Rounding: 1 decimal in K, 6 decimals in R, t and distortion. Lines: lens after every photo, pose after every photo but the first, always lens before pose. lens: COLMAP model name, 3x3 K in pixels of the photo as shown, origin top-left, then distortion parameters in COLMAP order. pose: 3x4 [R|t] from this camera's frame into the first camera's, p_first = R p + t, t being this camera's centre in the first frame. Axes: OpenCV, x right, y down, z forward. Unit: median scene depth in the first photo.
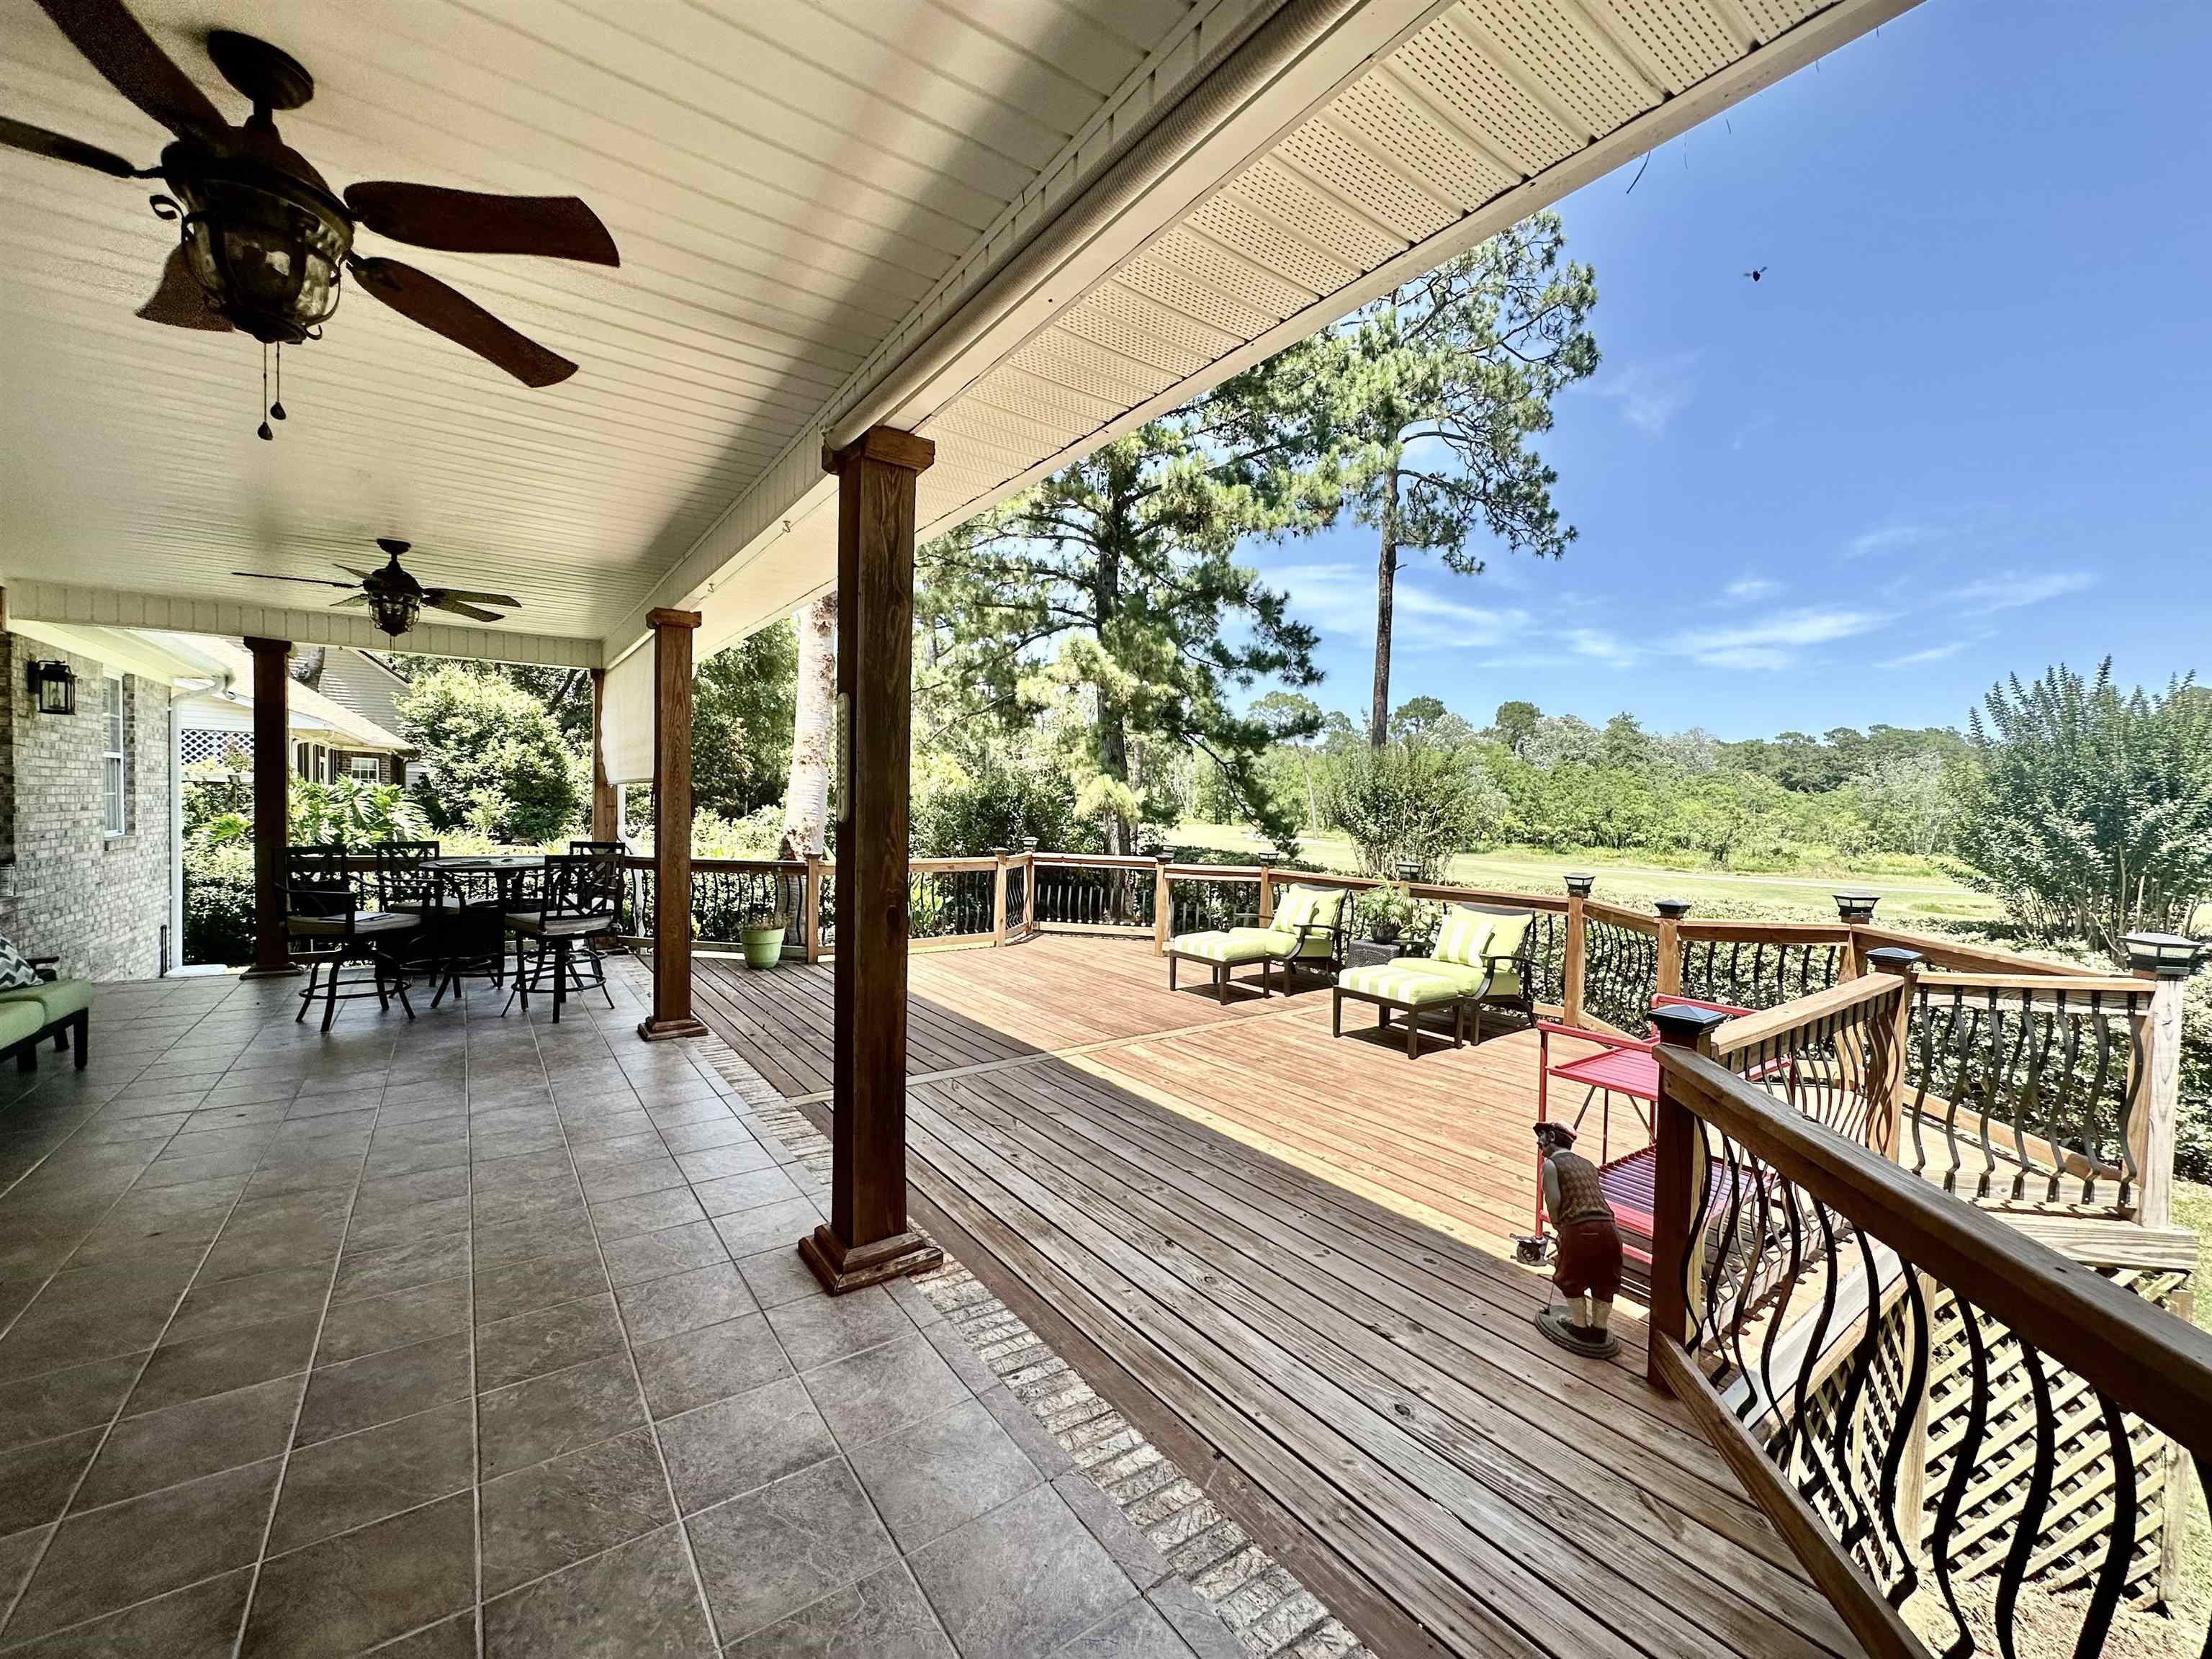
lens RADIAL K [[889.1, 0, 1106.0], [0, 889.1, 829.5], [0, 0, 1]] dist [0.000000, 0.000951]
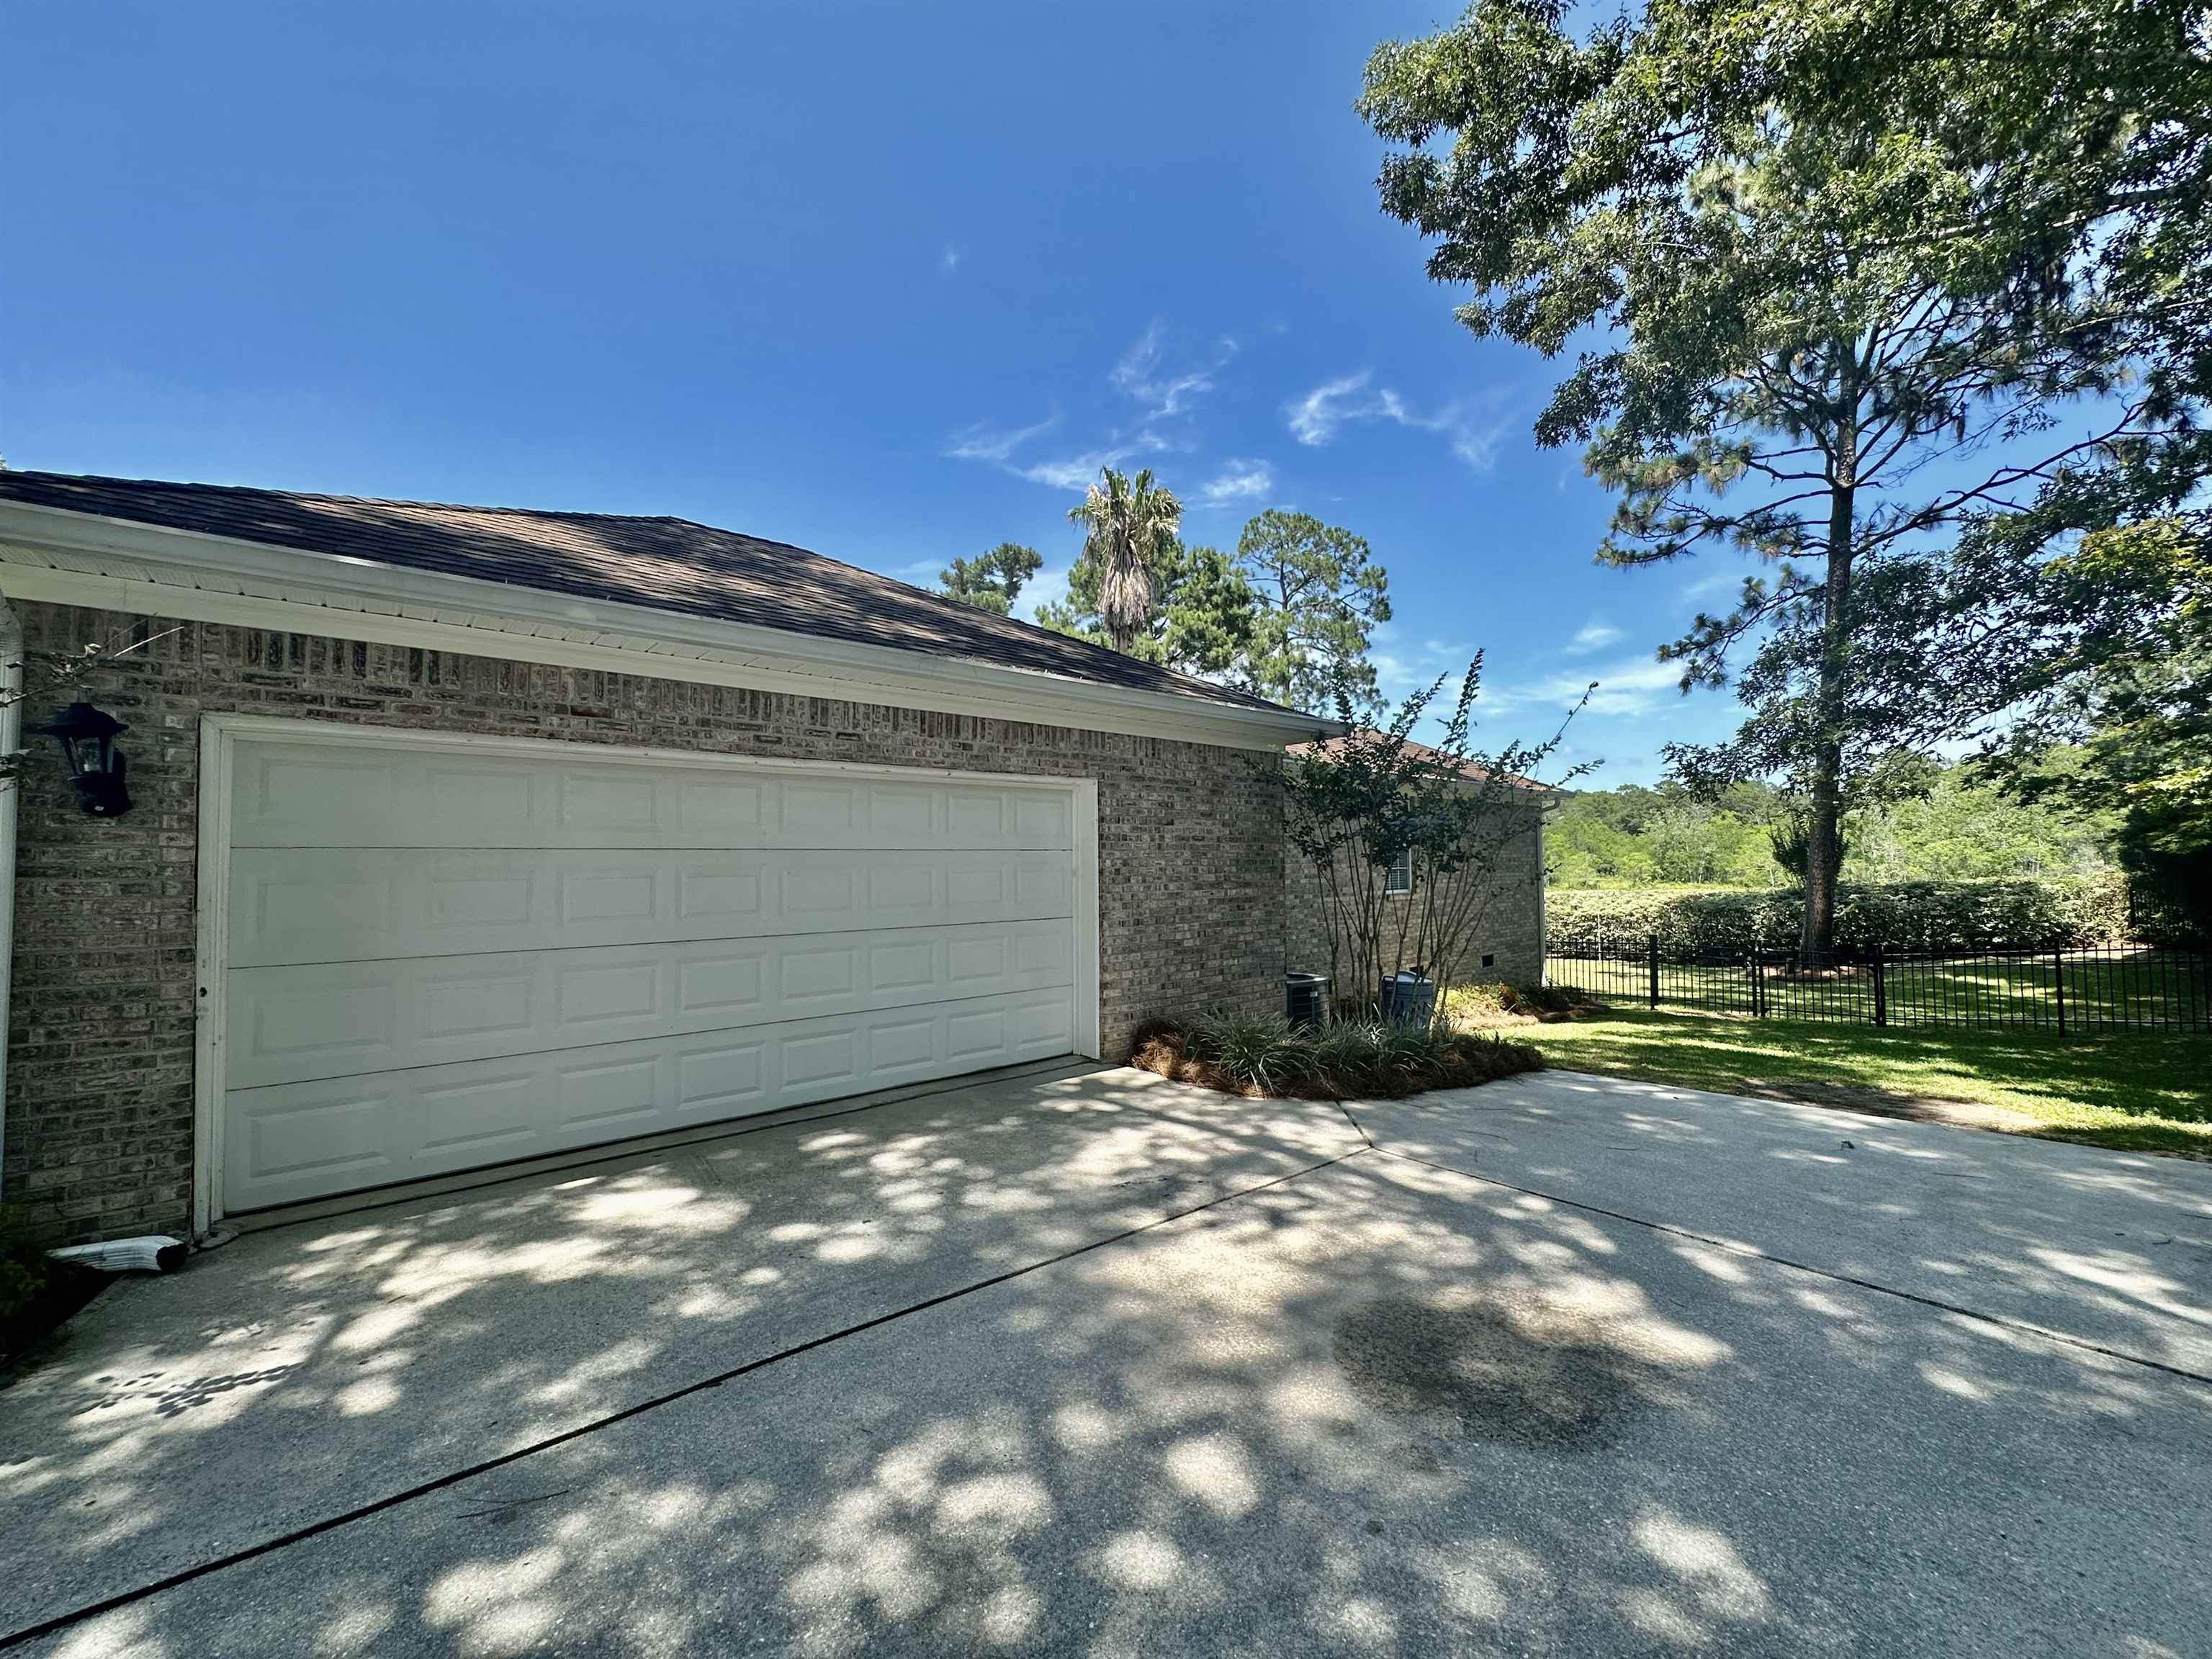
lens RADIAL K [[889.1, 0, 1106.0], [0, 889.1, 829.5], [0, 0, 1]] dist [0.000000, 0.000951]
pose [[0.993702, -0.023884, 0.109485, -0.234556], [0.030909, 0.997539, -0.062930, 0.012345], [-0.107712, 0.065918, 0.991994, -0.708388]]
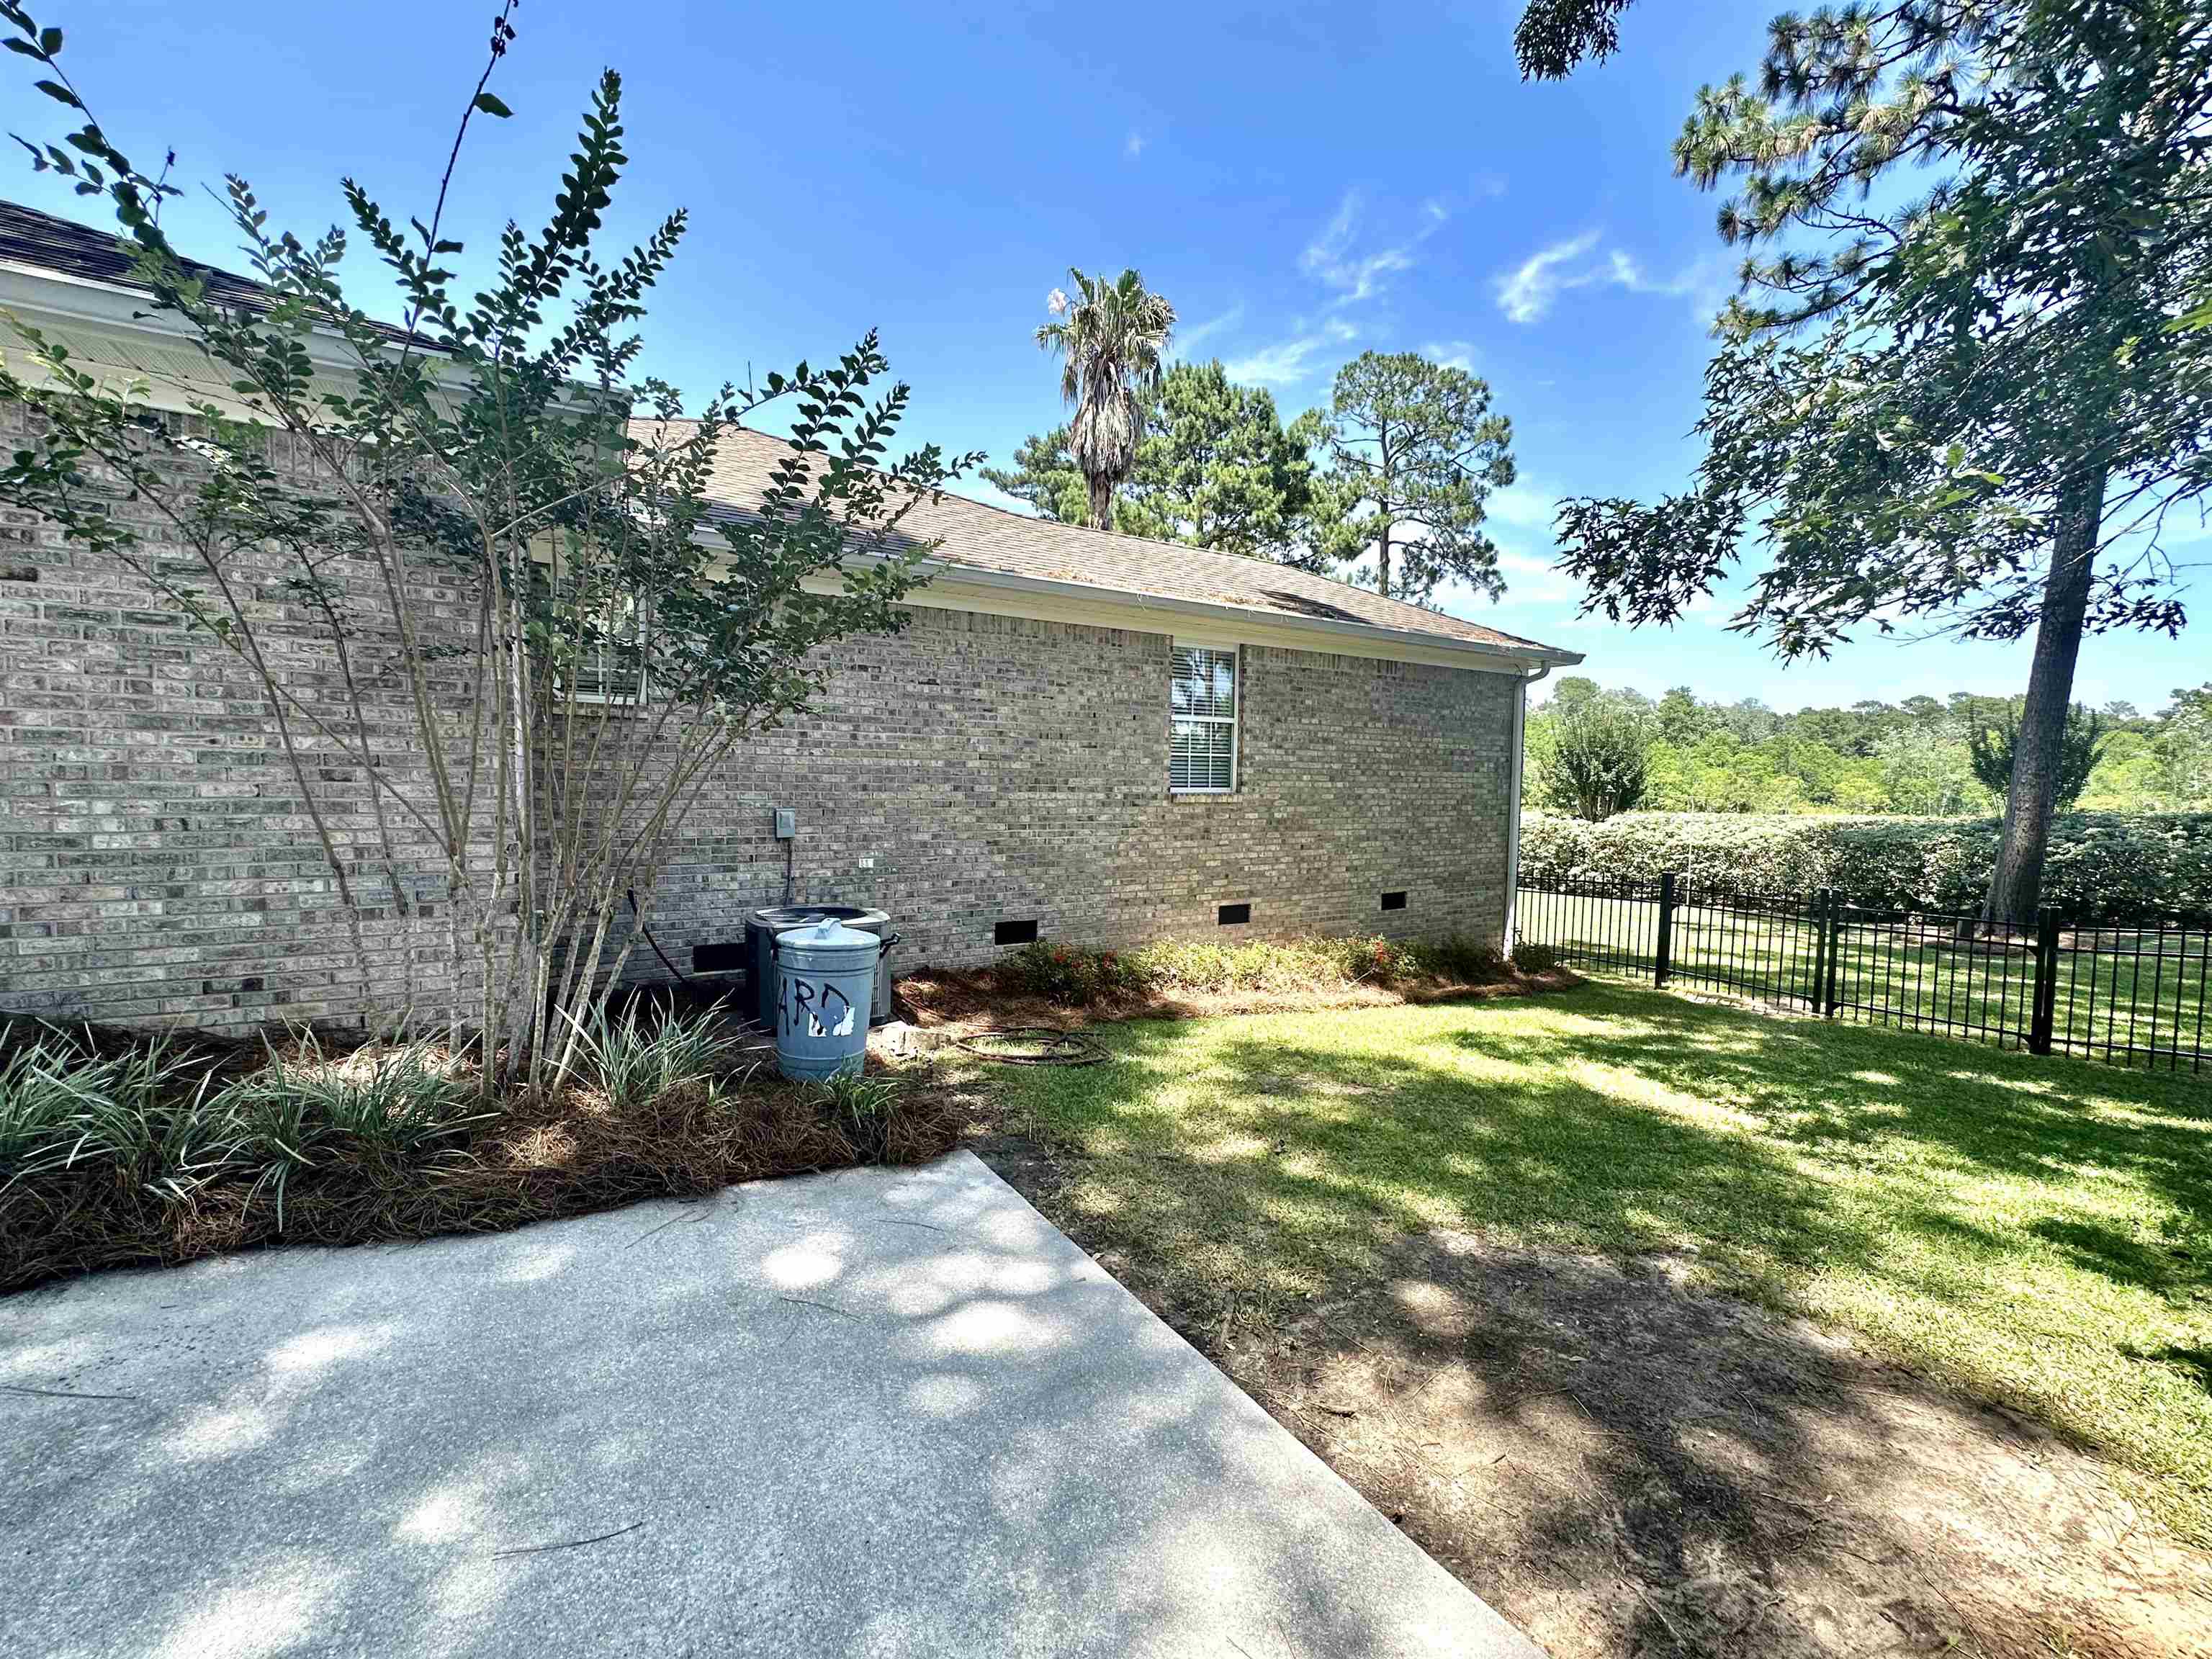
lens RADIAL K [[889.1, 0, 1106.0], [0, 889.1, 829.5], [0, 0, 1]] dist [0.000000, 0.000951]
pose [[0.997583, 0.000873, -0.069479, -0.031800], [0.001266, 0.999527, 0.030739, 0.025028], [0.069473, -0.030753, 0.997110, -0.556528]]
